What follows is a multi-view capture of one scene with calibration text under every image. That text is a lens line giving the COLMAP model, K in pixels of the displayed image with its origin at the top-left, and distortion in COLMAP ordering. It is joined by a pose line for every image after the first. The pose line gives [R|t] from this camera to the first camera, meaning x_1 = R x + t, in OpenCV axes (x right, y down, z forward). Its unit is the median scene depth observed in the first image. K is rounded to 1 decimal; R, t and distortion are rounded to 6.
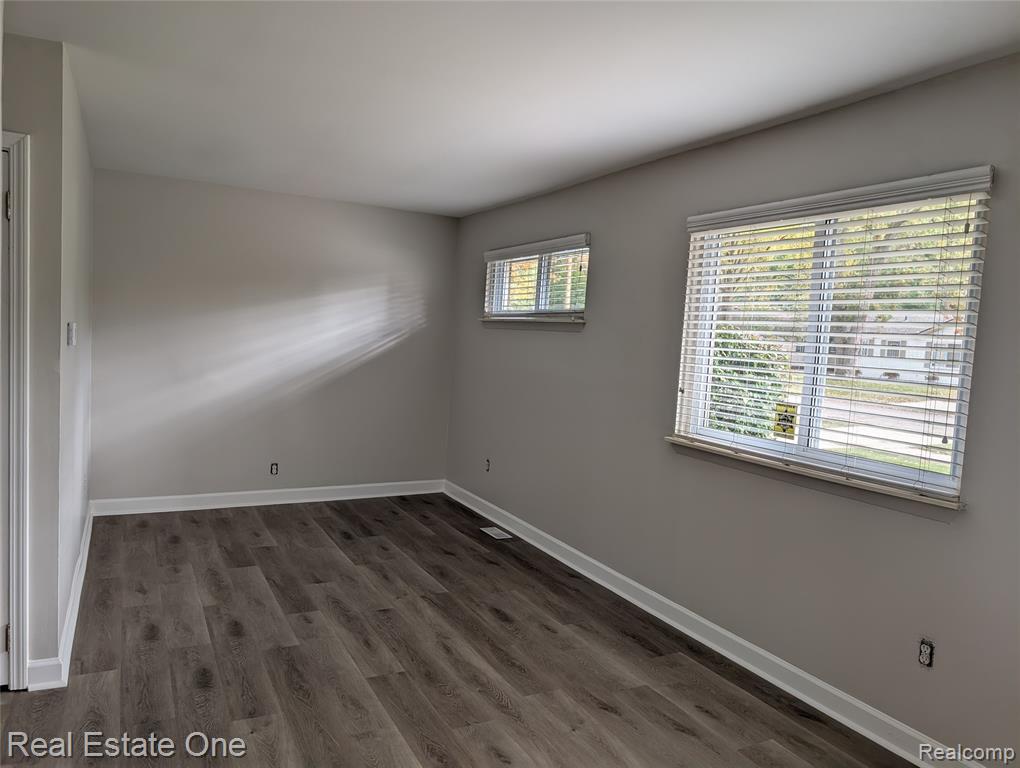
lens RADIAL K [[786.0, 0, 509.4], [0, 786.0, 408.8], [0, 0, 1]] dist [0.034587, -0.053709]
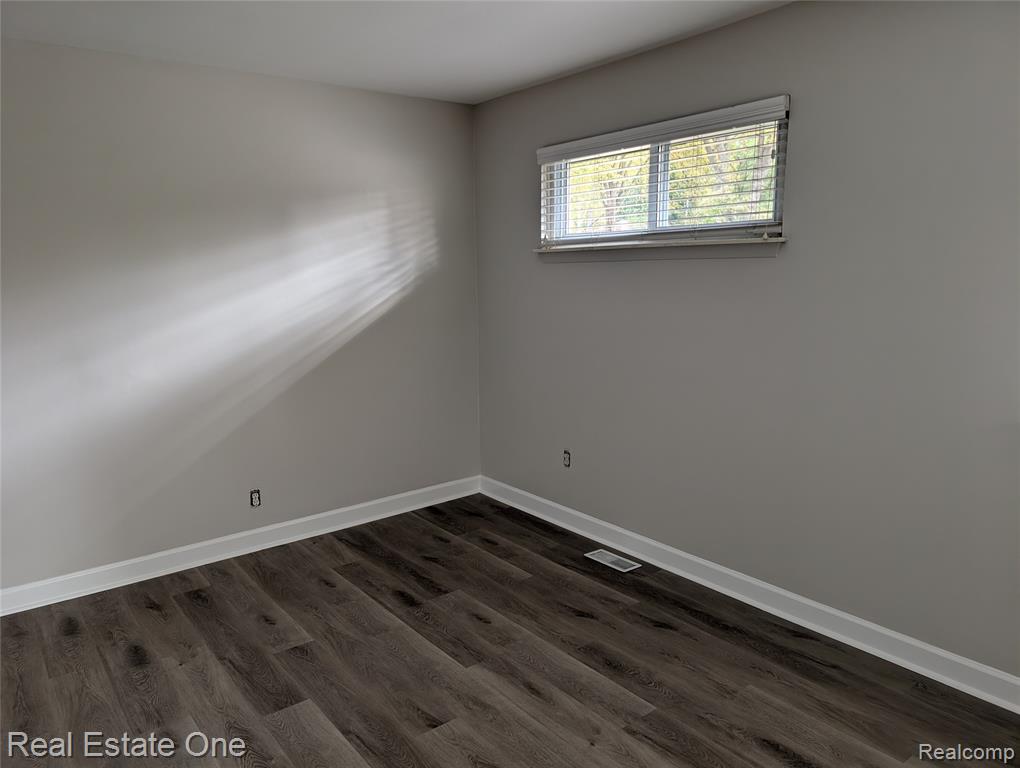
lens RADIAL K [[786.0, 0, 509.4], [0, 786.0, 408.8], [0, 0, 1]] dist [0.034587, -0.053709]
pose [[0.982979, -0.098799, 0.154888, -0.204315], [0.084872, 0.991938, 0.094102, -0.047820], [-0.162937, -0.079355, 0.983440, 0.352038]]
